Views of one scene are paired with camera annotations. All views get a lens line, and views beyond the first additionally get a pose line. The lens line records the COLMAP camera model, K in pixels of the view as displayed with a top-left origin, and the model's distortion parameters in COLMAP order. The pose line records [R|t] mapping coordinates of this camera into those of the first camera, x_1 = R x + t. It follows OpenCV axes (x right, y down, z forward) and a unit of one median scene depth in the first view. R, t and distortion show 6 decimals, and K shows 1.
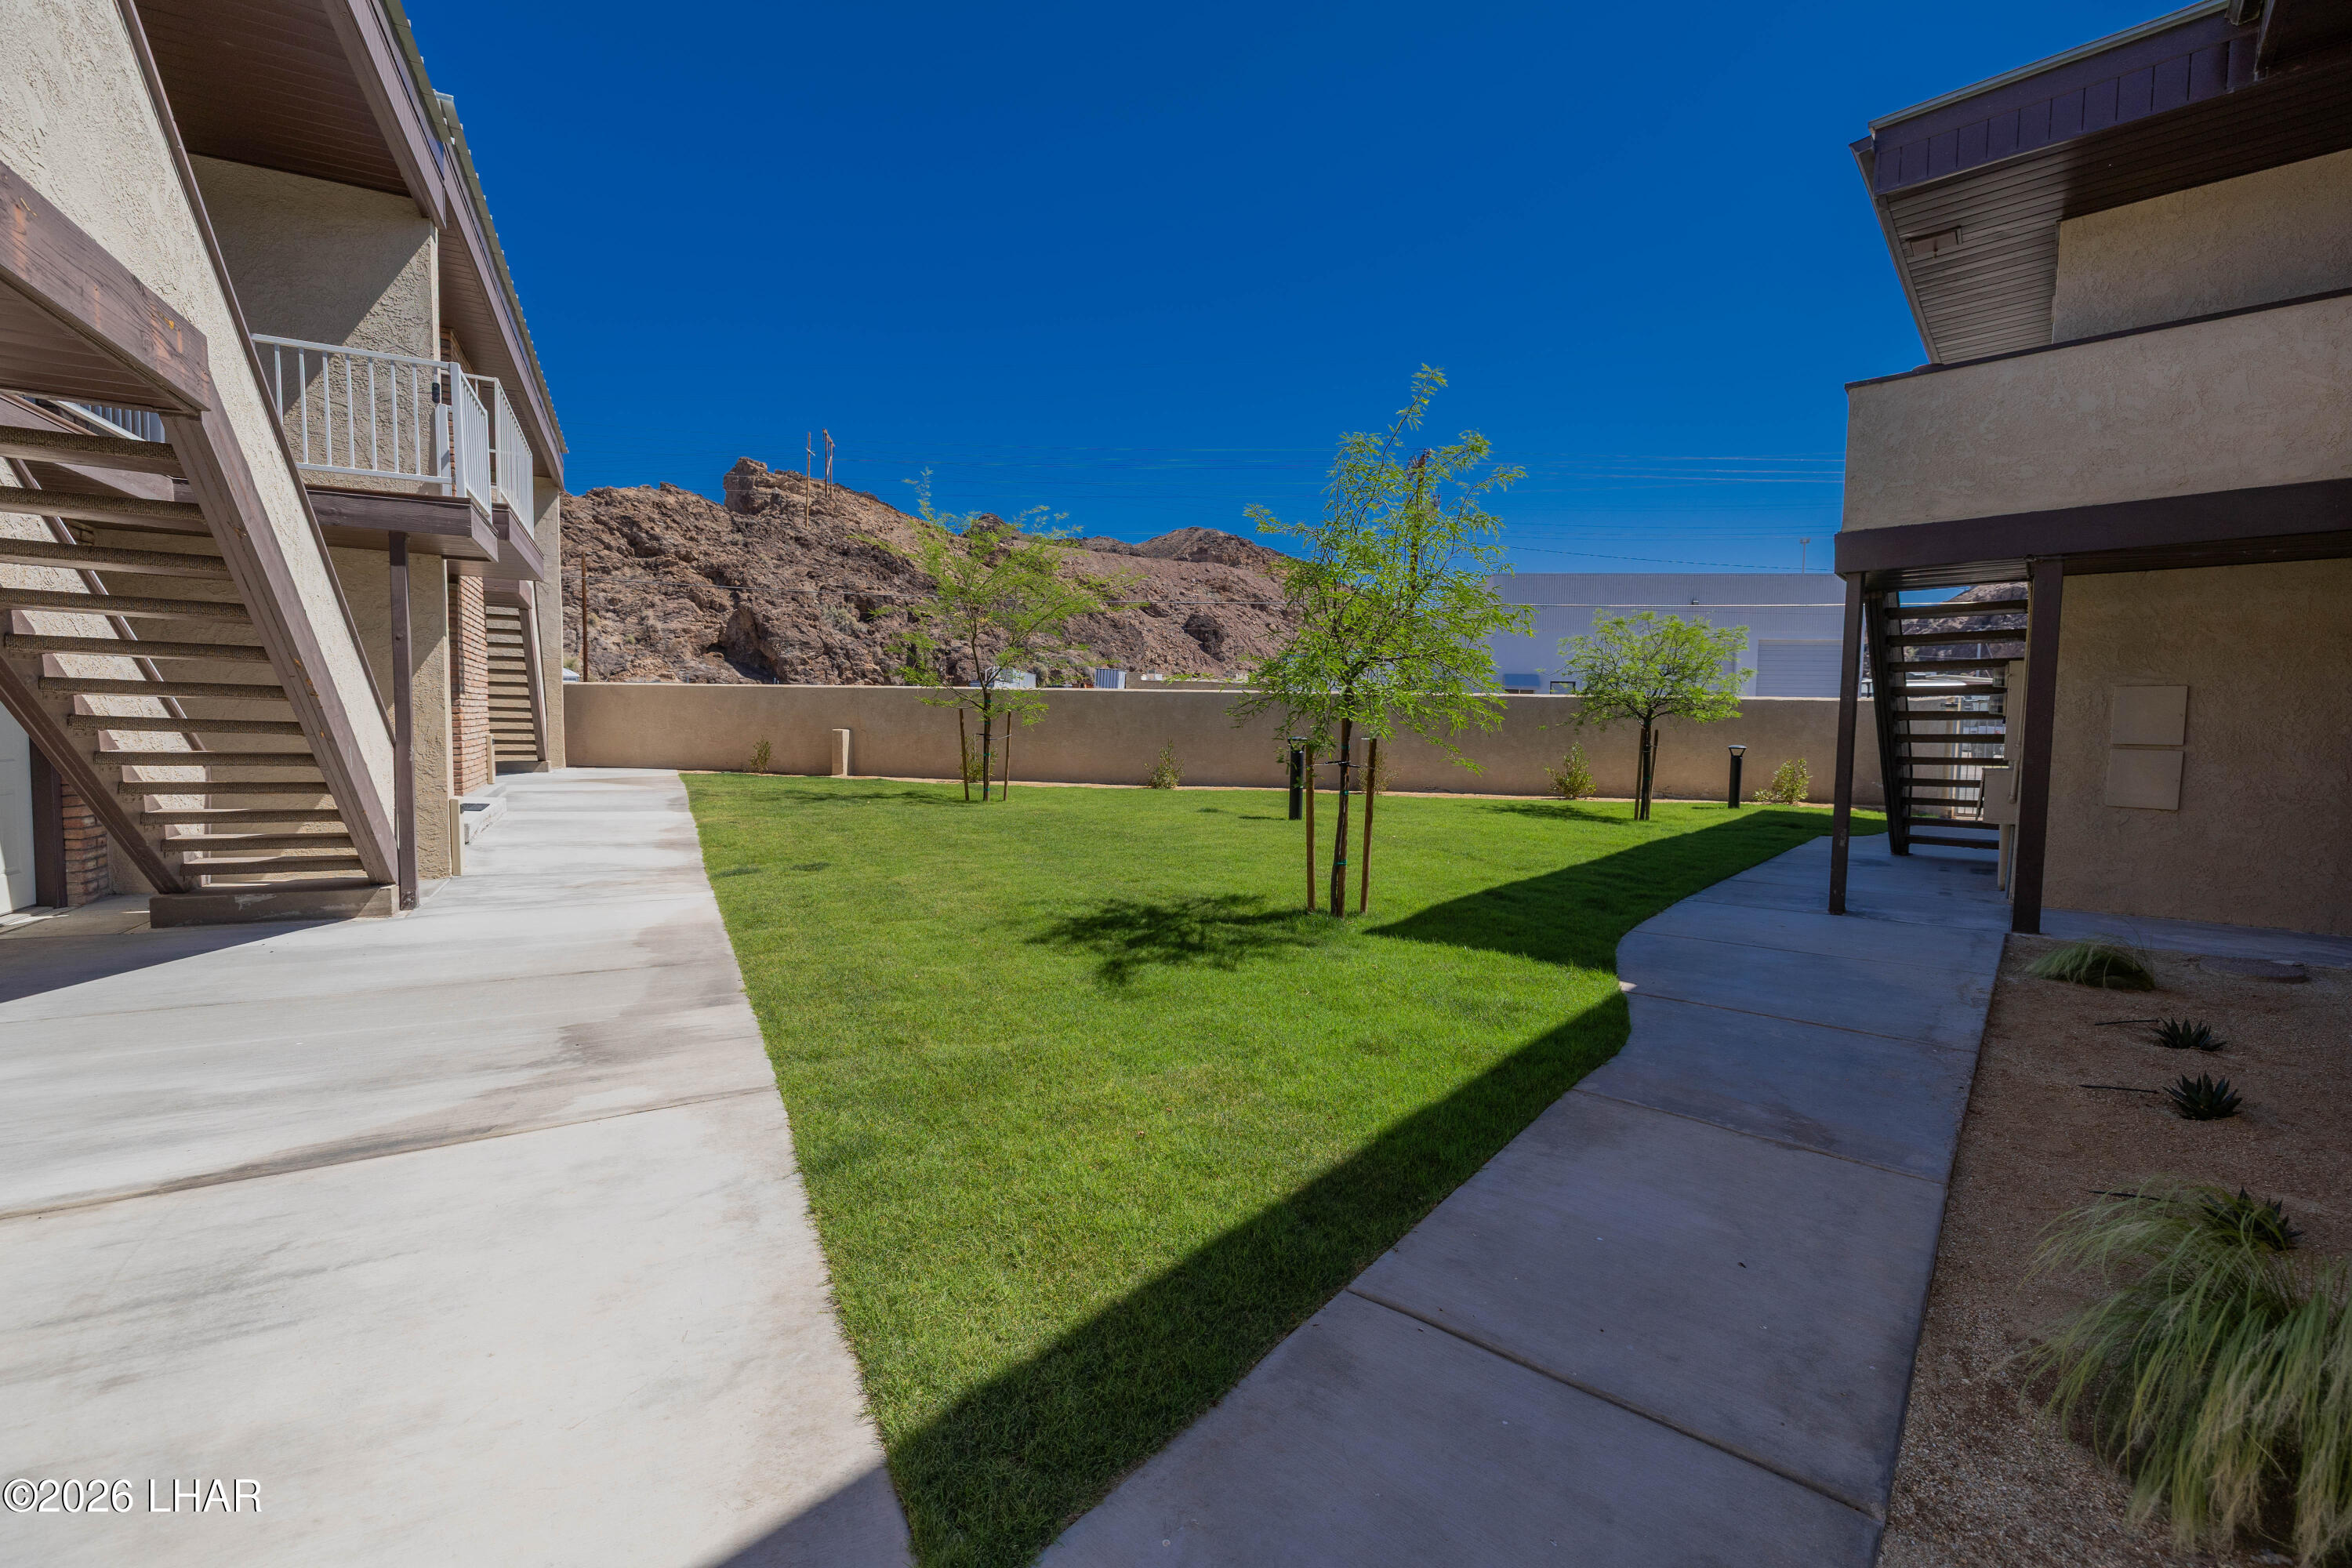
lens RADIAL K [[986.7, 0, 1173.9], [0, 986.7, 780.8], [0, 0, 1]] dist [-0.000322, 0.000452]
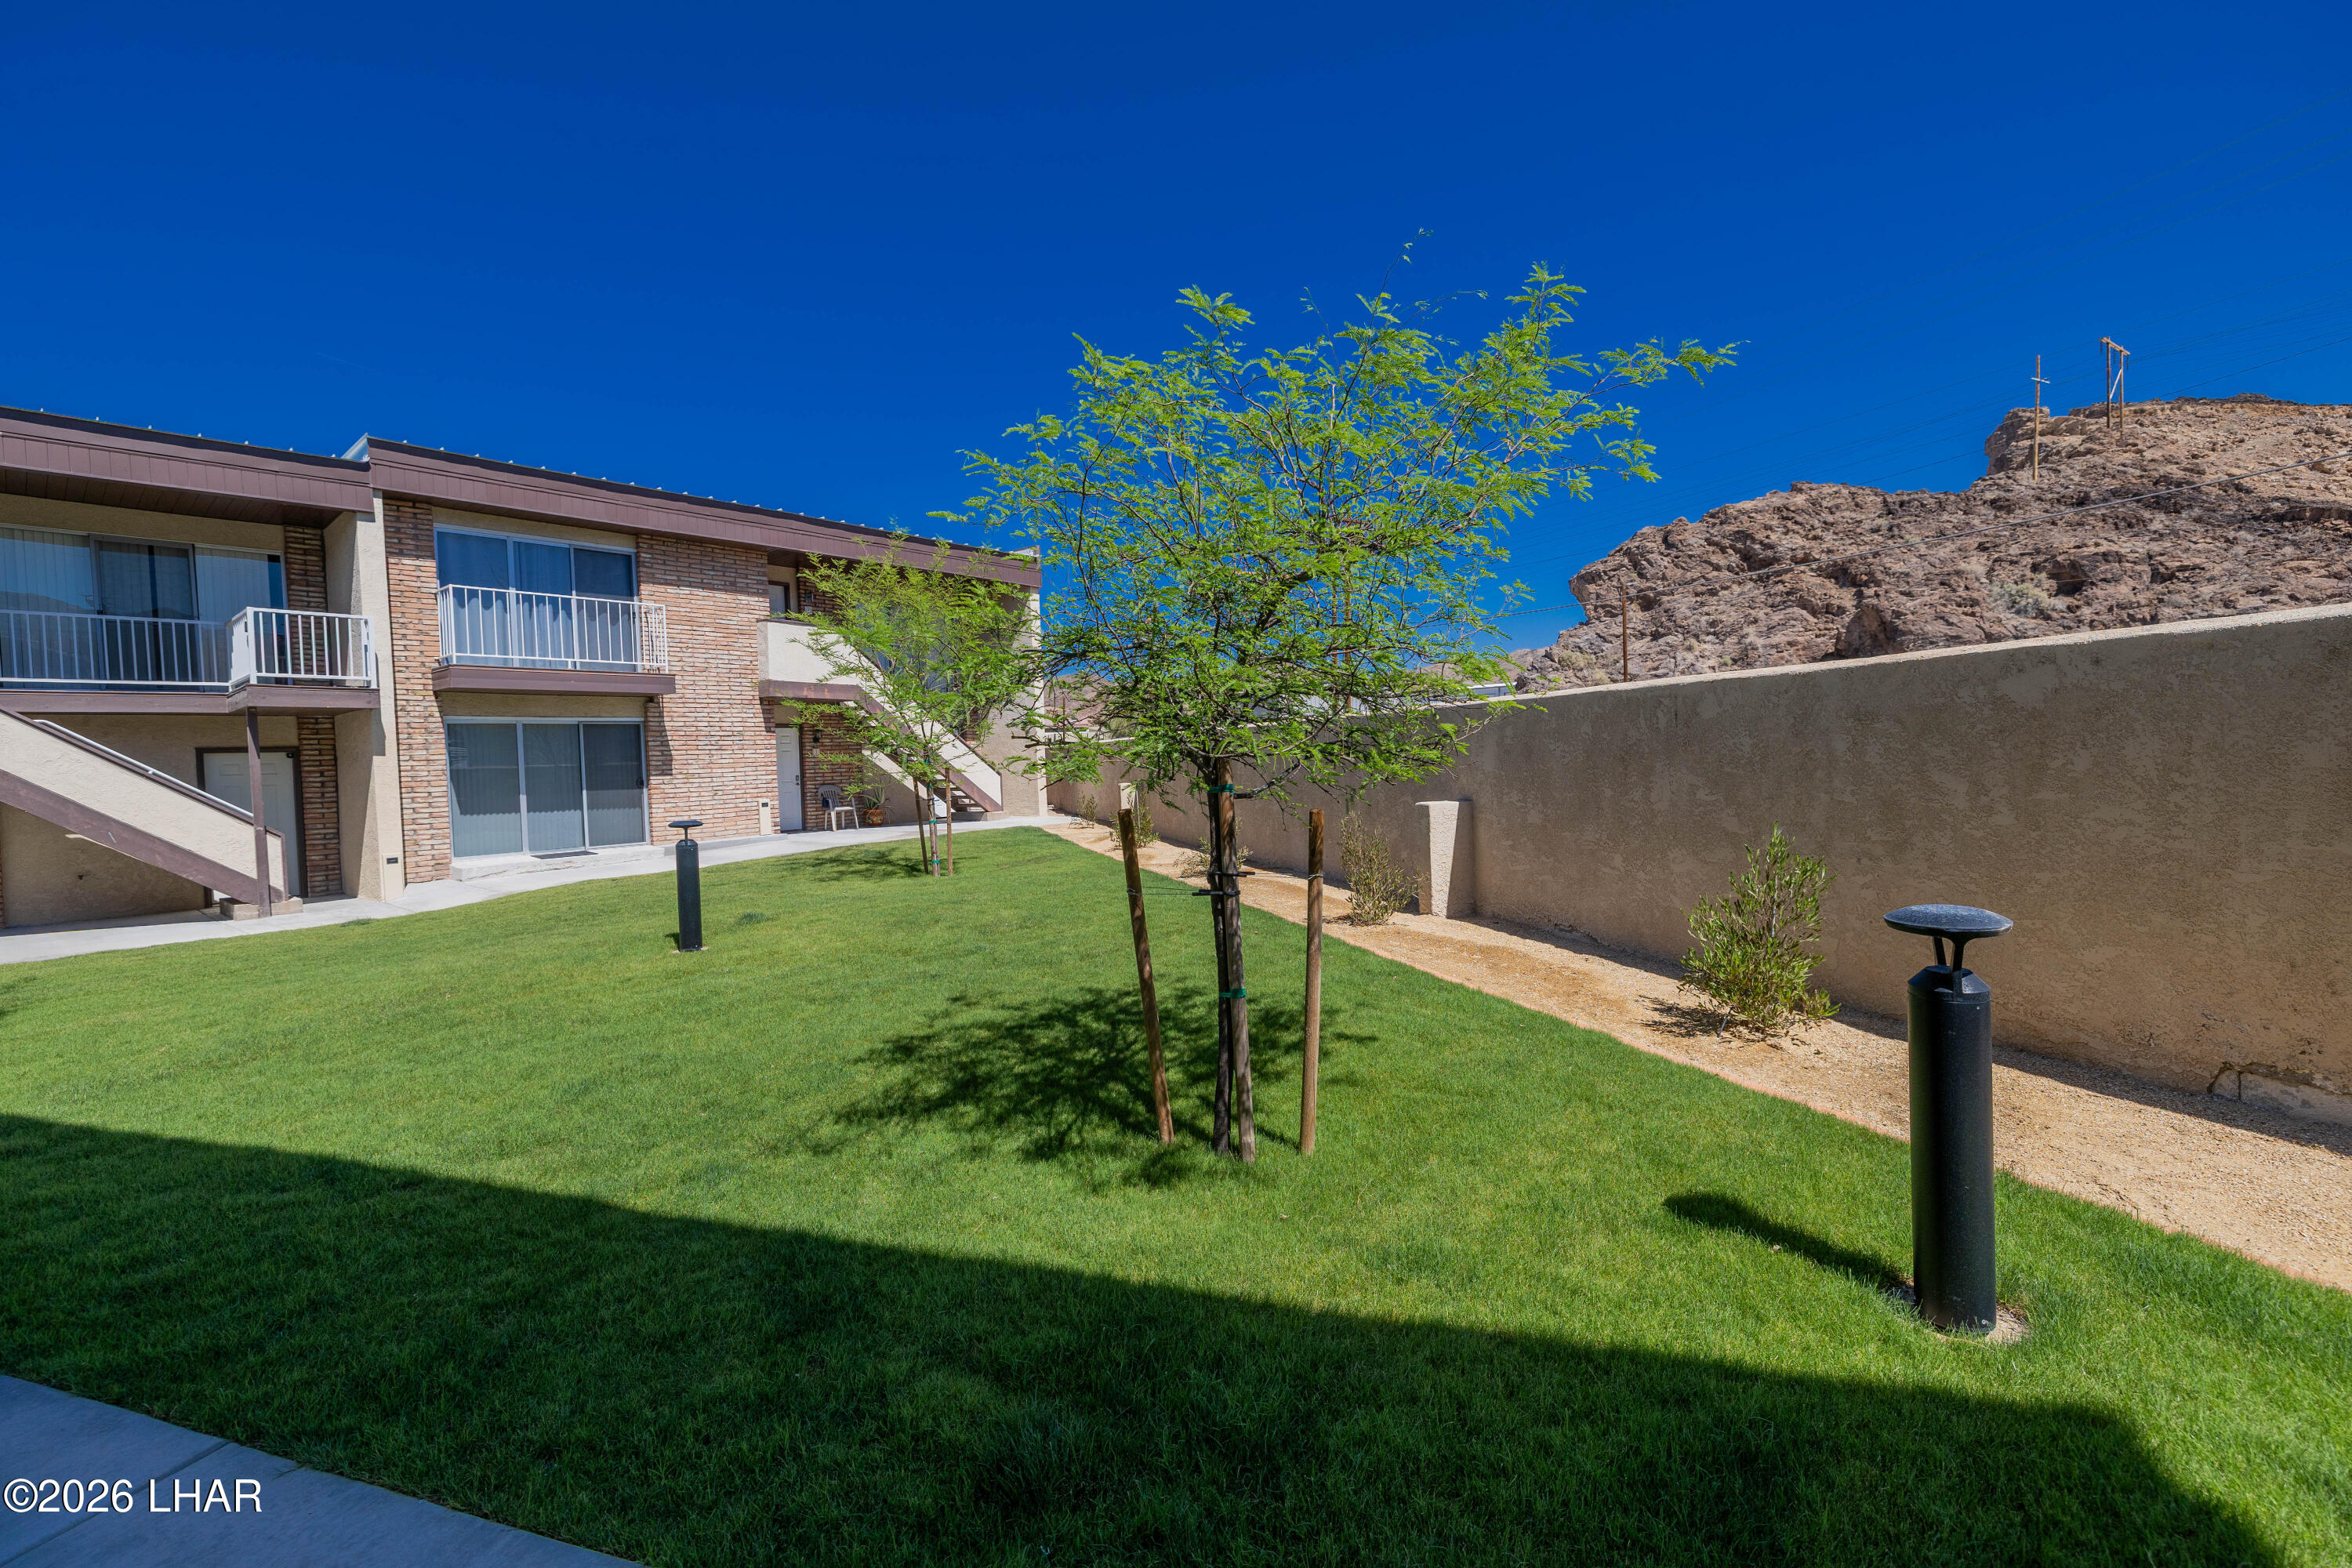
lens RADIAL K [[986.7, 0, 1173.9], [0, 986.7, 780.8], [0, 0, 1]] dist [-0.000322, 0.000452]
pose [[0.394618, -0.006325, -0.918824, 0.101268], [-0.010346, 0.999882, -0.011327, -0.011002], [0.918787, 0.013976, 0.394506, 0.127497]]
